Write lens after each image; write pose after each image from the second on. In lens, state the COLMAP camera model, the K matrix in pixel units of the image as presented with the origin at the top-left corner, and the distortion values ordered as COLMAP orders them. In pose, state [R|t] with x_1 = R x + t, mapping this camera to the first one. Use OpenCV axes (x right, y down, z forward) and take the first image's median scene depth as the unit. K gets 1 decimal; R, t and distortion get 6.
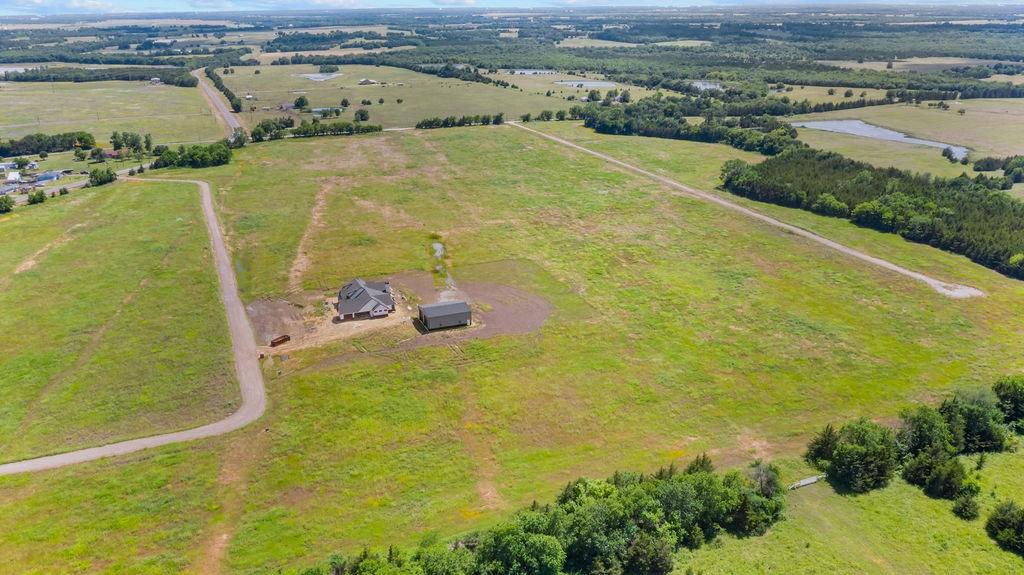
lens RADIAL K [[830.6, 0, 512.0], [0, 830.6, 287.5], [0, 0, 1]] dist [-0.012578, -0.001230]
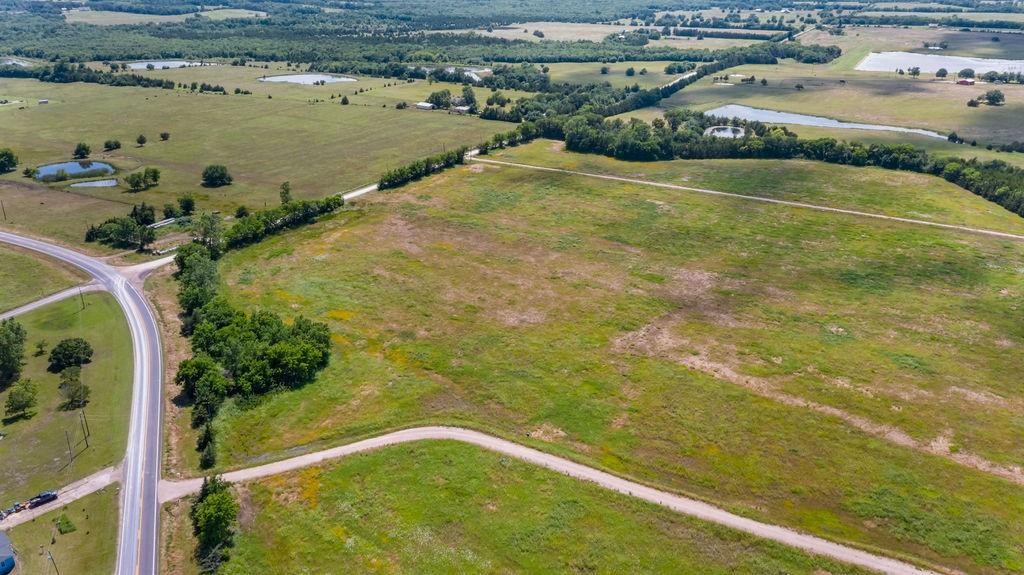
lens RADIAL K [[834.4, 0, 512.0], [0, 834.4, 287.5], [0, 0, 1]] dist [-0.015517, -0.004966]
pose [[0.775694, -0.219556, 0.591687, -0.486067], [0.194060, 0.975091, 0.107415, -0.197155], [-0.600532, 0.031501, 0.798980, 0.536128]]
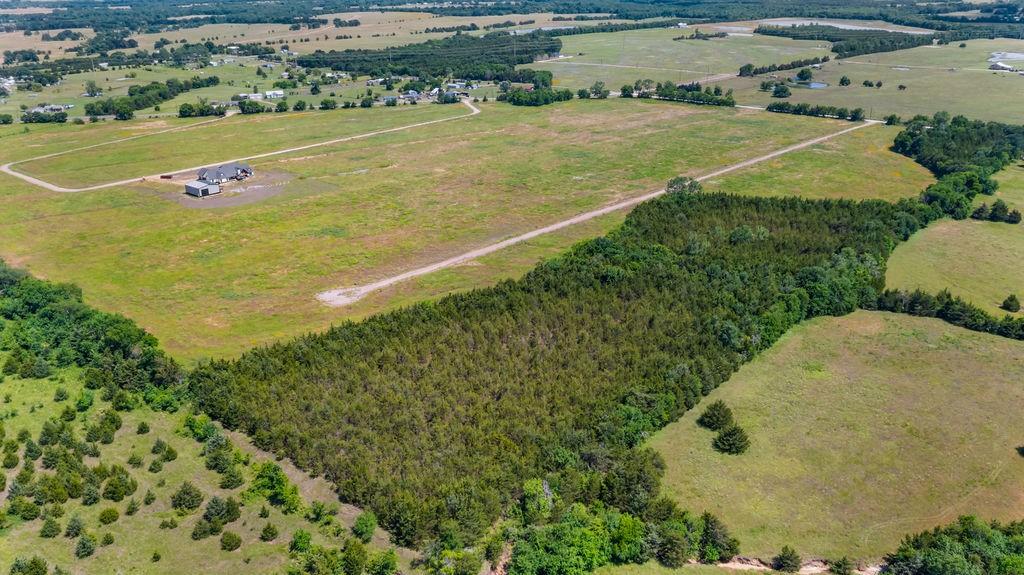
lens RADIAL K [[836.0, 0, 512.0], [0, 836.0, 287.5], [0, 0, 1]] dist [-0.014041, -0.008883]
pose [[0.448847, 0.327729, -0.831342, 0.732510], [-0.287038, 0.933896, 0.213183, -0.140211], [0.846254, 0.142940, 0.513247, 0.325806]]
